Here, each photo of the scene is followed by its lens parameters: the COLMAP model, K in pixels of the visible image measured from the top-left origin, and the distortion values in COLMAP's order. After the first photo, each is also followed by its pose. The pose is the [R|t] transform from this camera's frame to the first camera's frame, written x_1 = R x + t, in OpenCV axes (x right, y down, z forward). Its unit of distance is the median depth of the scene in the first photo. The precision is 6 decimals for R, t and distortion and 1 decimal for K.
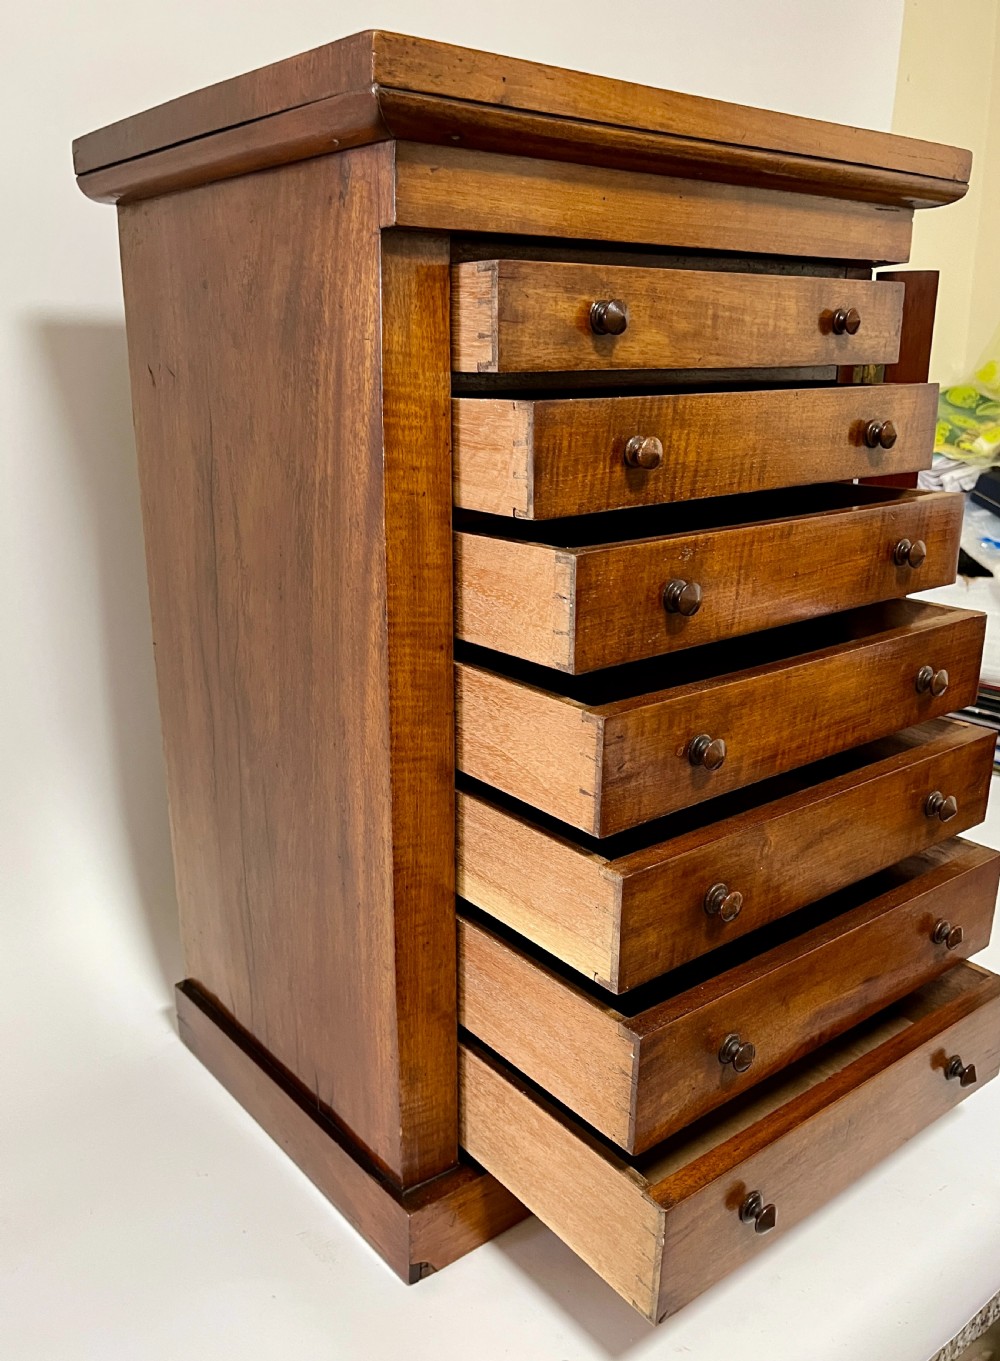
lens RADIAL K [[1154.6, 0, 505.0], [0, 1154.6, 686.0], [0, 0, 1]] dist [0.041840, -0.026146]
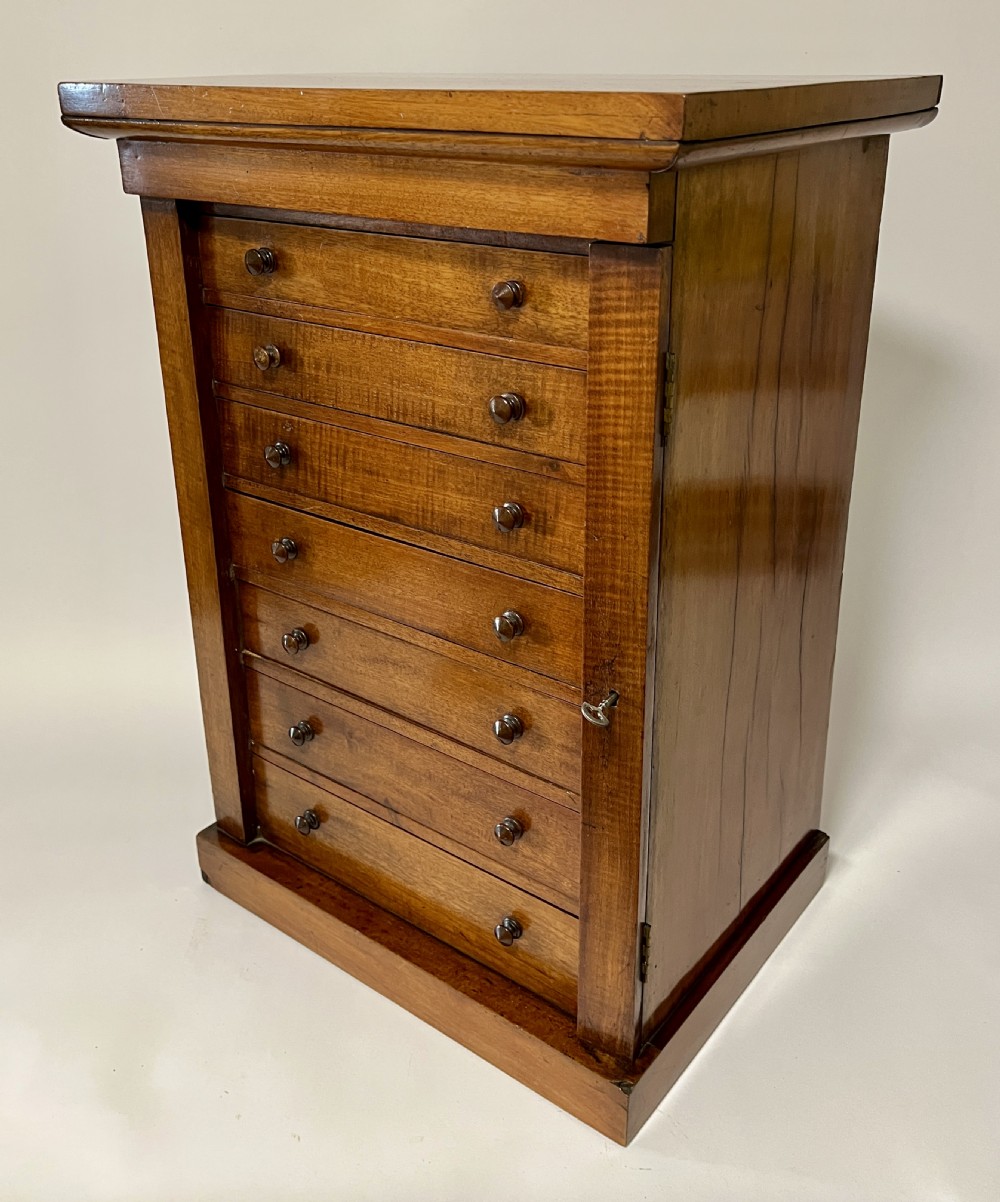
lens RADIAL K [[1171.6, 0, 496.5], [0, 1171.6, 521.5], [0, 0, 1]] dist [0.030082, 0.000000]
pose [[0.215133, 0.360157, -0.907747, 1.395645], [-0.262097, 0.916704, 0.301594, -0.533797], [0.940757, 0.173035, 0.291609, 0.973512]]
